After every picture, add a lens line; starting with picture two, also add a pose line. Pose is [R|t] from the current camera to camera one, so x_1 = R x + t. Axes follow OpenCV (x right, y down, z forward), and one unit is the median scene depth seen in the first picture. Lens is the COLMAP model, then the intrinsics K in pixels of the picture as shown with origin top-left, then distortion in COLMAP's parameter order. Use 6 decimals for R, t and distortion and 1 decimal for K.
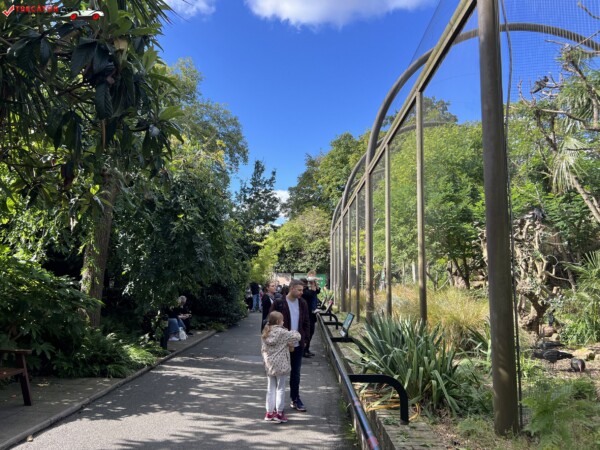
lens RADIAL K [[448.1, 0, 300.3], [0, 448.1, 226.9], [0, 0, 1]] dist [0.016504, -0.000446]
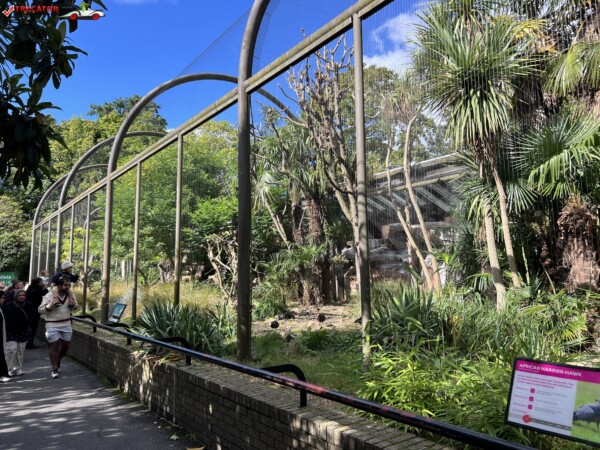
lens RADIAL K [[448.1, 0, 300.2], [0, 448.1, 224.1], [0, 0, 1]] dist [0.016504, -0.000446]
pose [[0.793462, 0.049731, 0.606584, -0.104750], [-0.052268, 0.998542, -0.013495, -0.015511], [-0.606371, -0.020997, 0.794905, -0.119100]]
